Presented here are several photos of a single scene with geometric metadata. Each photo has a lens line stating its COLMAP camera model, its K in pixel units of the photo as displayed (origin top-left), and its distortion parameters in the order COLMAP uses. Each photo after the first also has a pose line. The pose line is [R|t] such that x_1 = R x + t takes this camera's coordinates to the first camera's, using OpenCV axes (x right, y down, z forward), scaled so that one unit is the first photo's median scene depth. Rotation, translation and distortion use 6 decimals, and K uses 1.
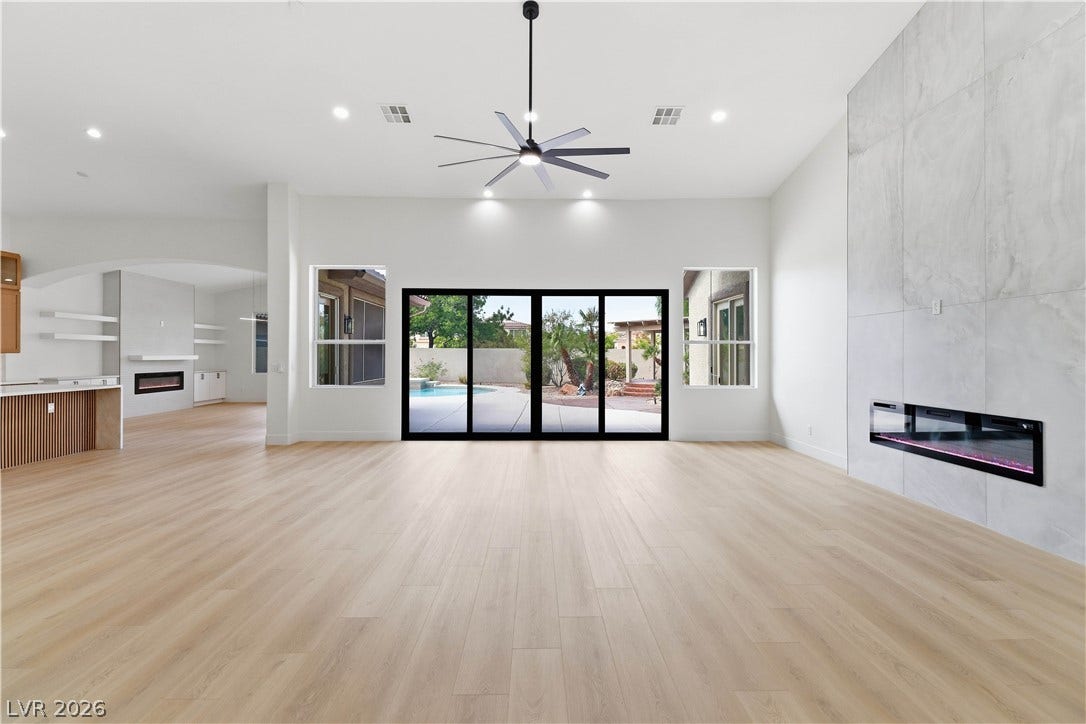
lens RADIAL K [[506.3, 0, 543.0], [0, 506.3, 362.0], [0, 0, 1]] dist [0.003340, -0.000094]
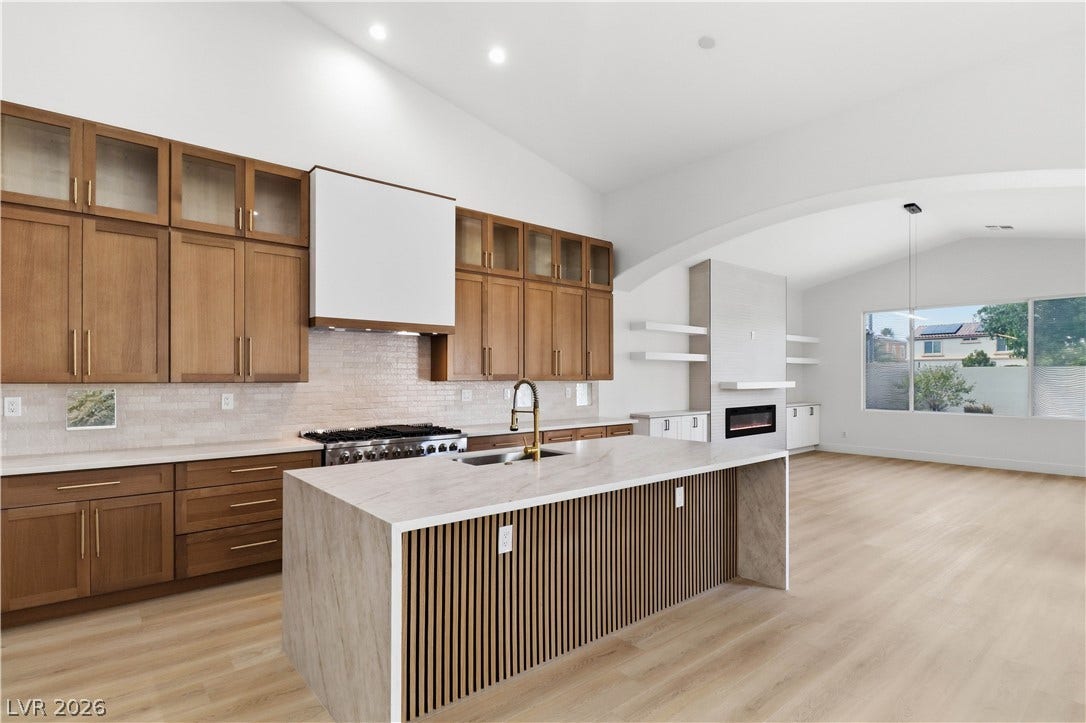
lens RADIAL K [[507.6, 0, 541.1], [0, 507.6, 373.0], [0, 0, 1]] dist [-0.001101, 0.000622]
pose [[0.624348, -0.018157, -0.780936, -0.437720], [-0.001572, 0.999699, -0.024500, -0.008058], [0.781145, 0.016525, 0.624131, 0.389431]]
